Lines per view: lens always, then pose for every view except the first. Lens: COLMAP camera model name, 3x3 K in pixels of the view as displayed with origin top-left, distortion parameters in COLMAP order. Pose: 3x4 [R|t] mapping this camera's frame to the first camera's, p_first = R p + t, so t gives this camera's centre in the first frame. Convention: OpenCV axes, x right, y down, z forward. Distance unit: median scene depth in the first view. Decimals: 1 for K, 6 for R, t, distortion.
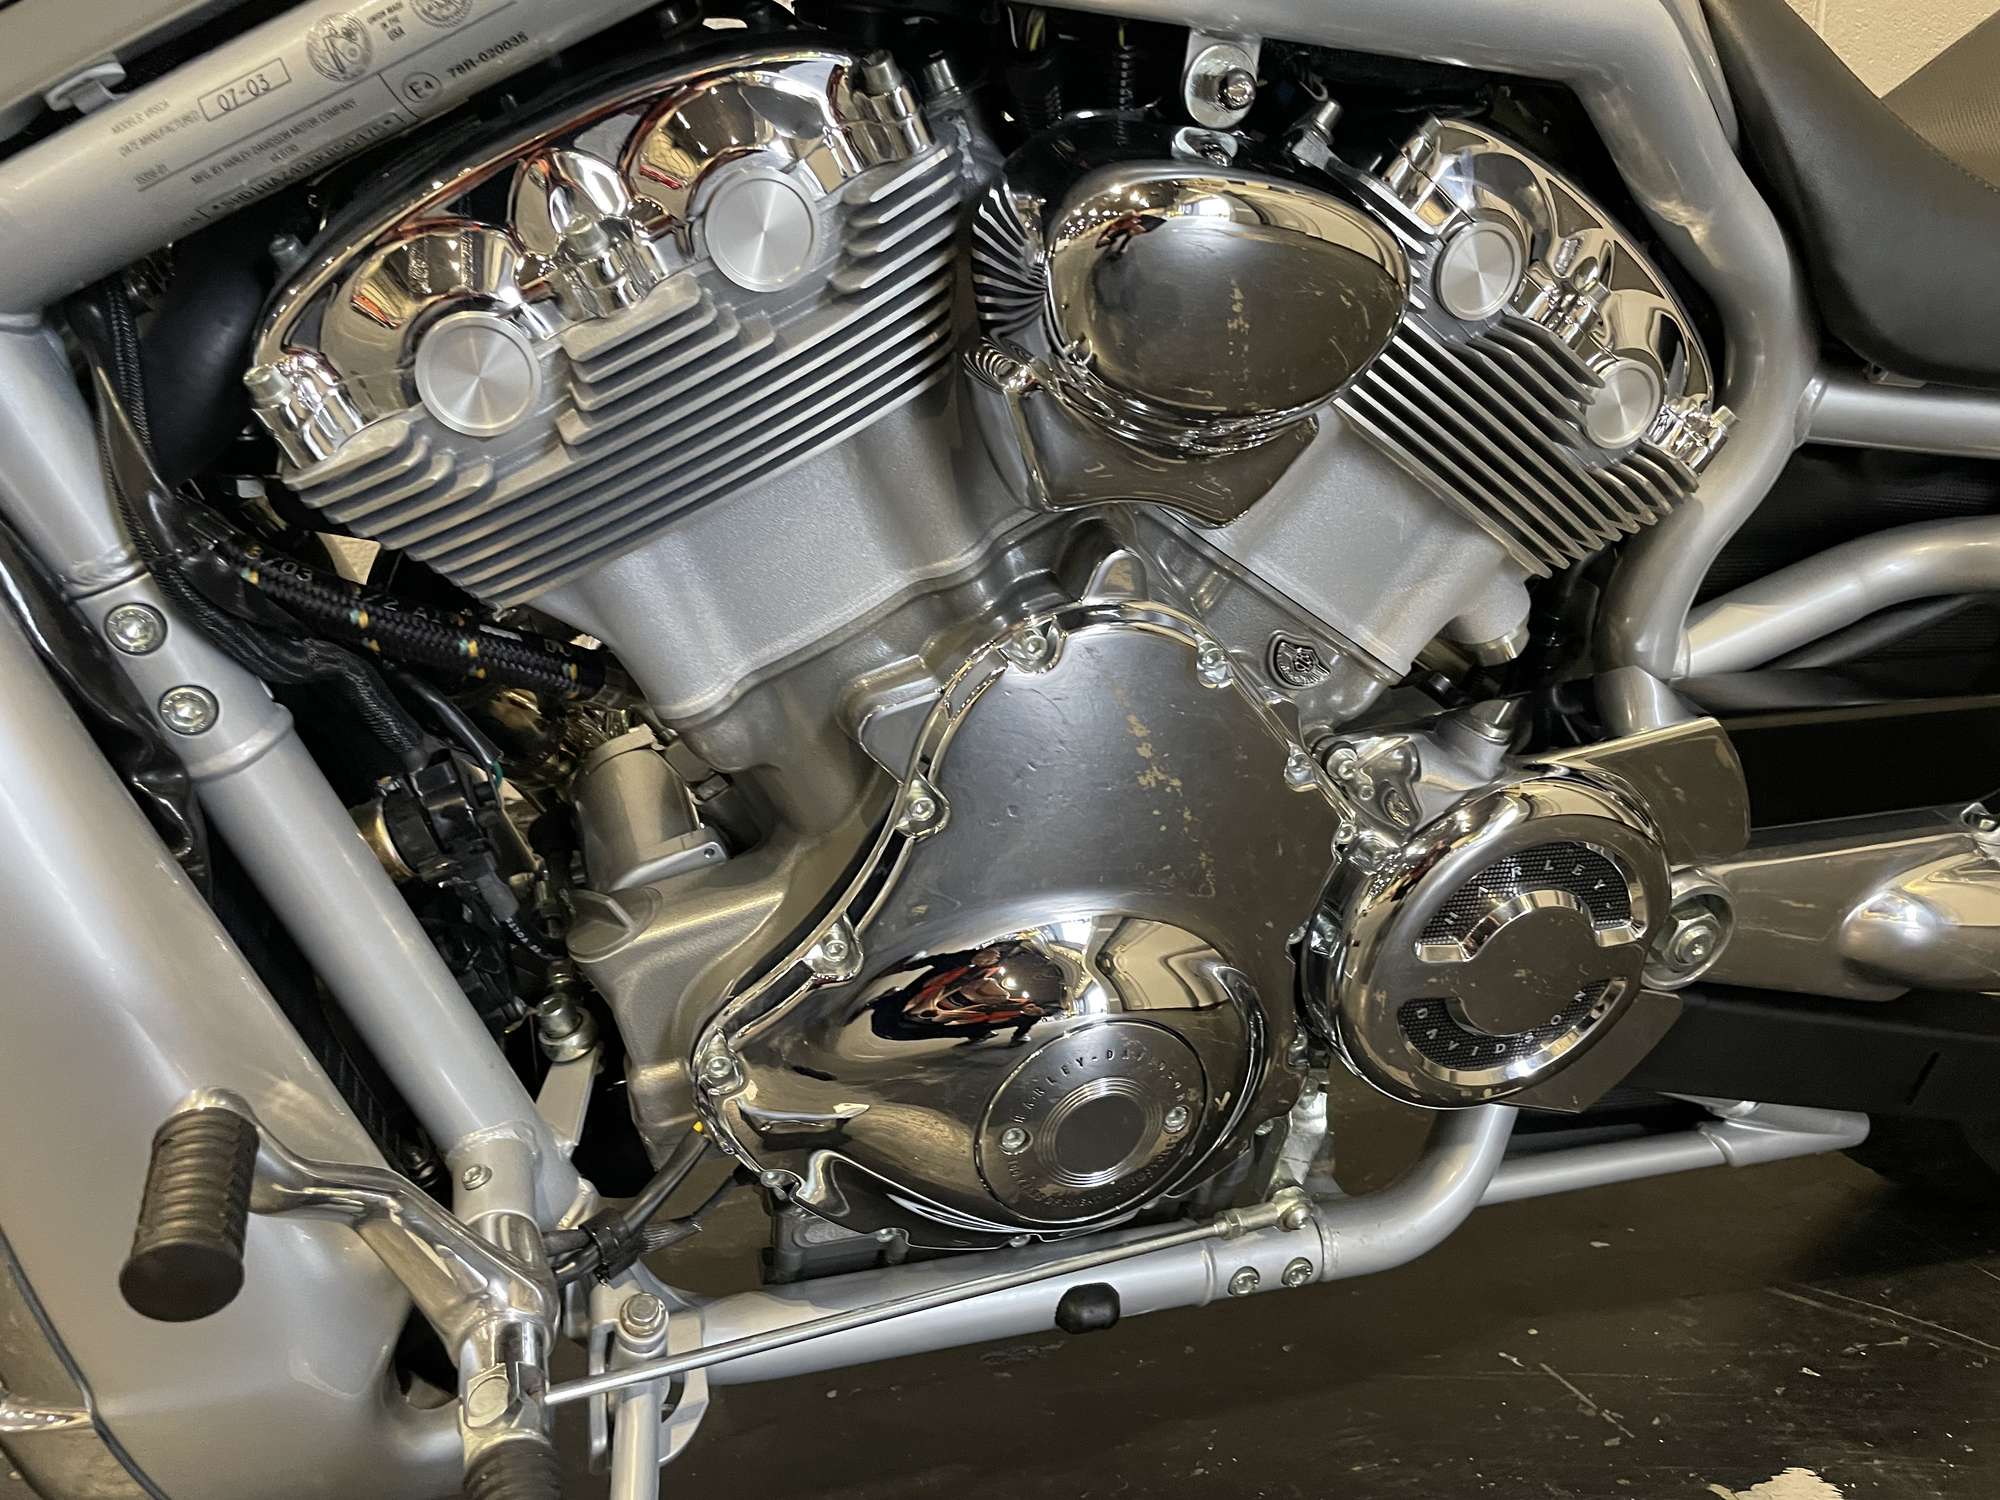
lens RADIAL K [[1494.6, 0, 997.4], [0, 1494.6, 736.5], [0, 0, 1]] dist [0.084874, -0.131841]
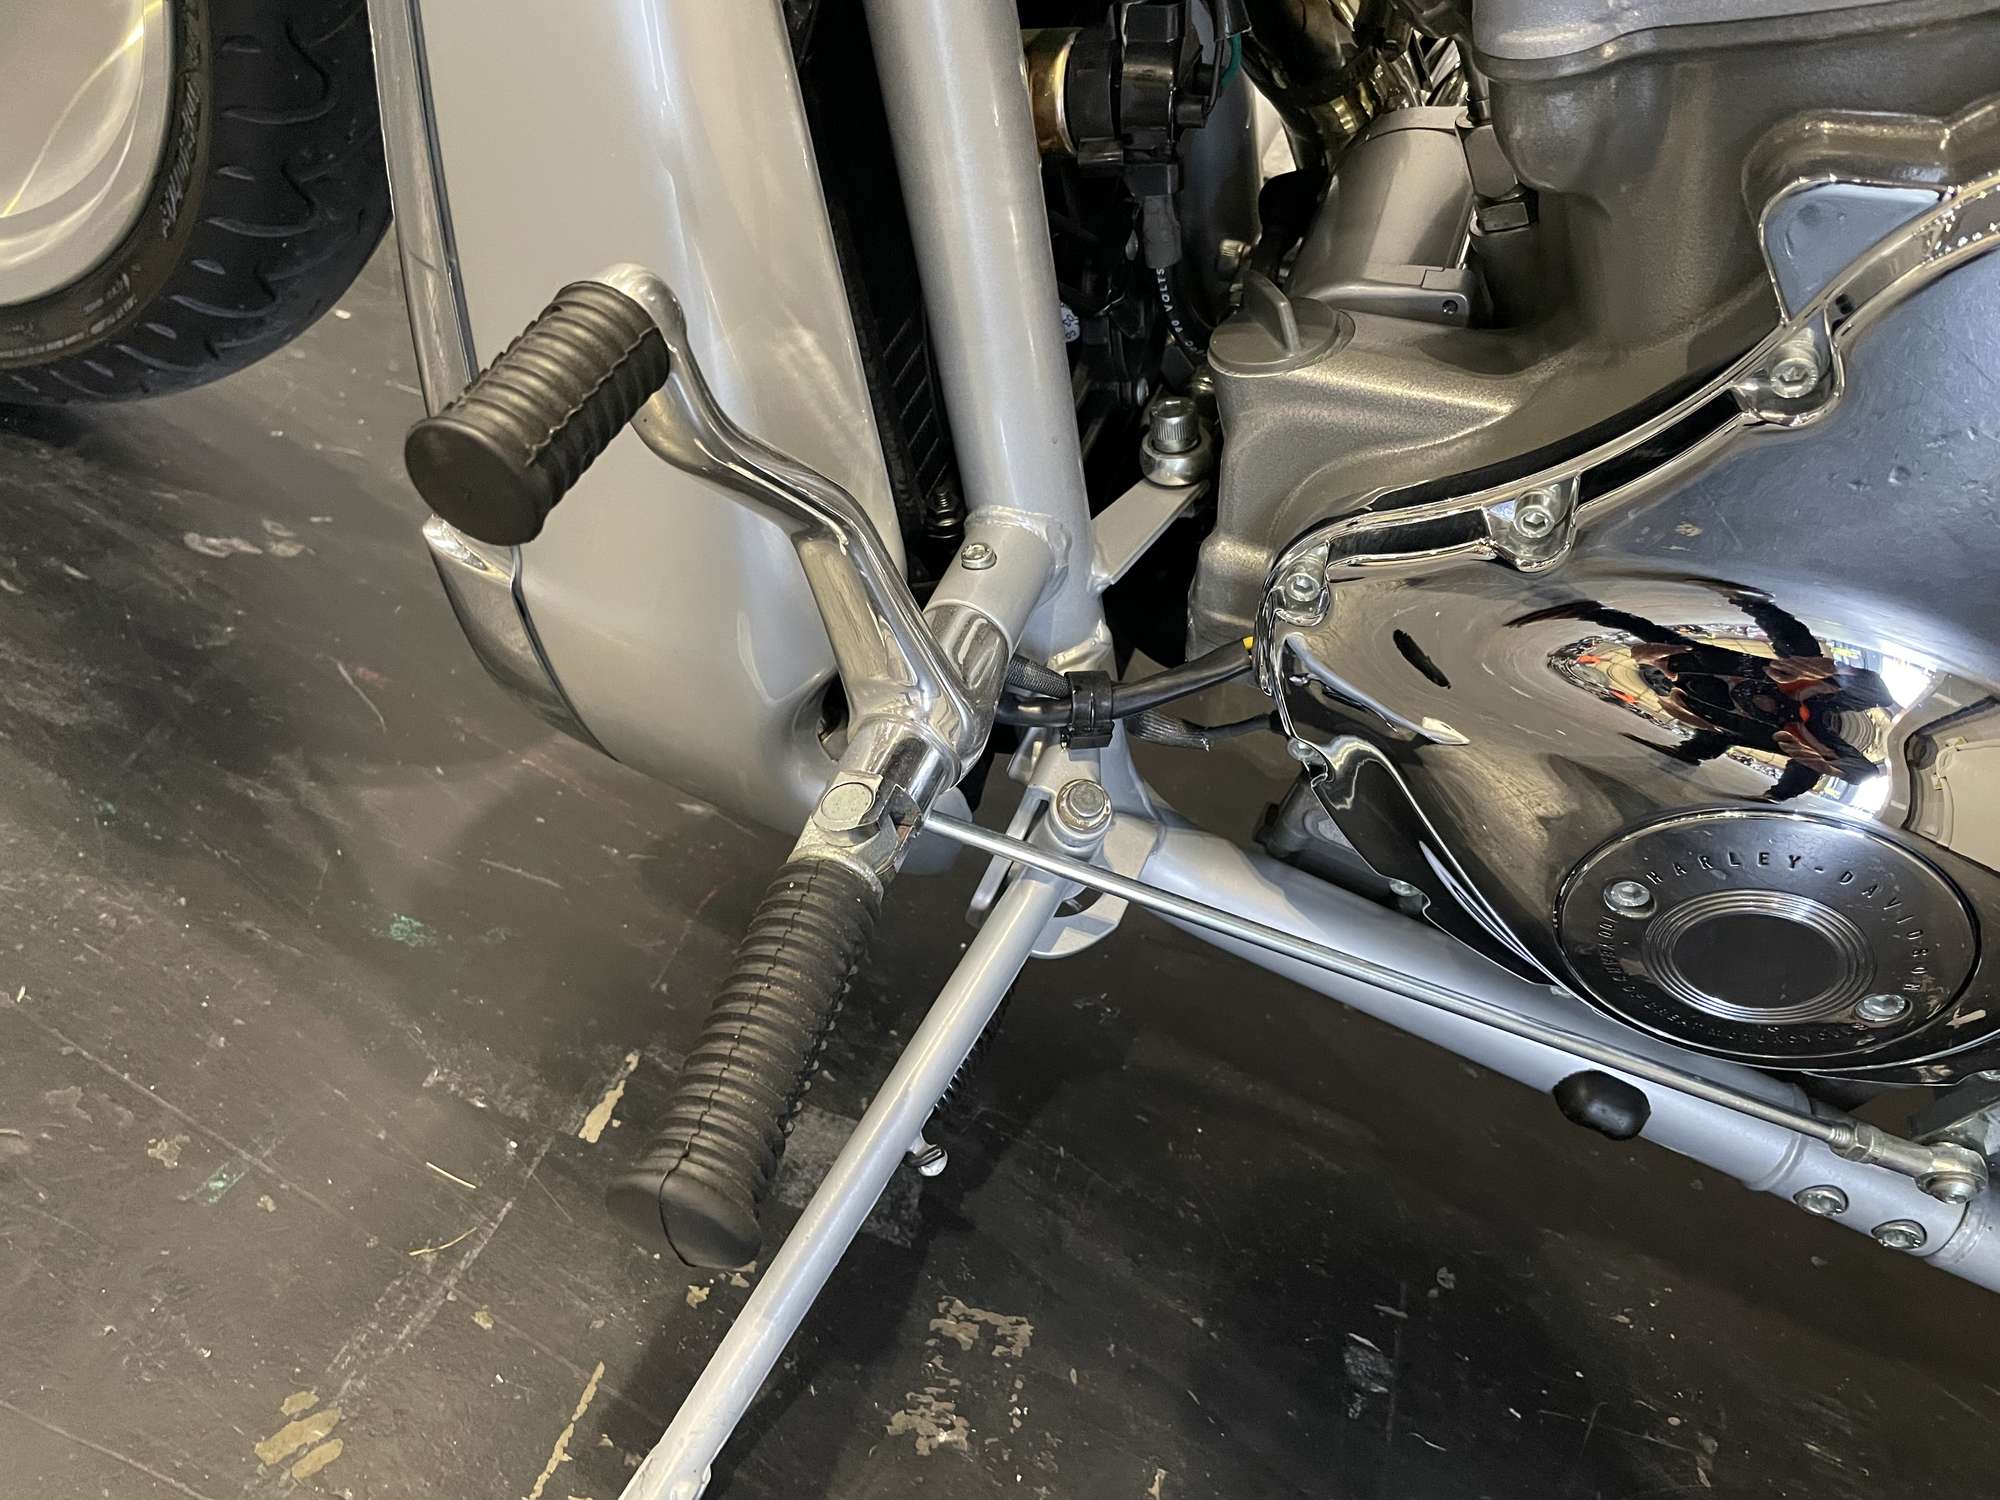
lens RADIAL K [[1494.6, 0, 997.4], [0, 1494.6, 736.5], [0, 0, 1]] dist [0.084874, -0.131841]
pose [[0.775551, 0.528496, -0.345272, -0.012177], [-0.378559, 0.827031, 0.415587, 0.034110], [0.505187, -0.191604, 0.841472, 0.296957]]
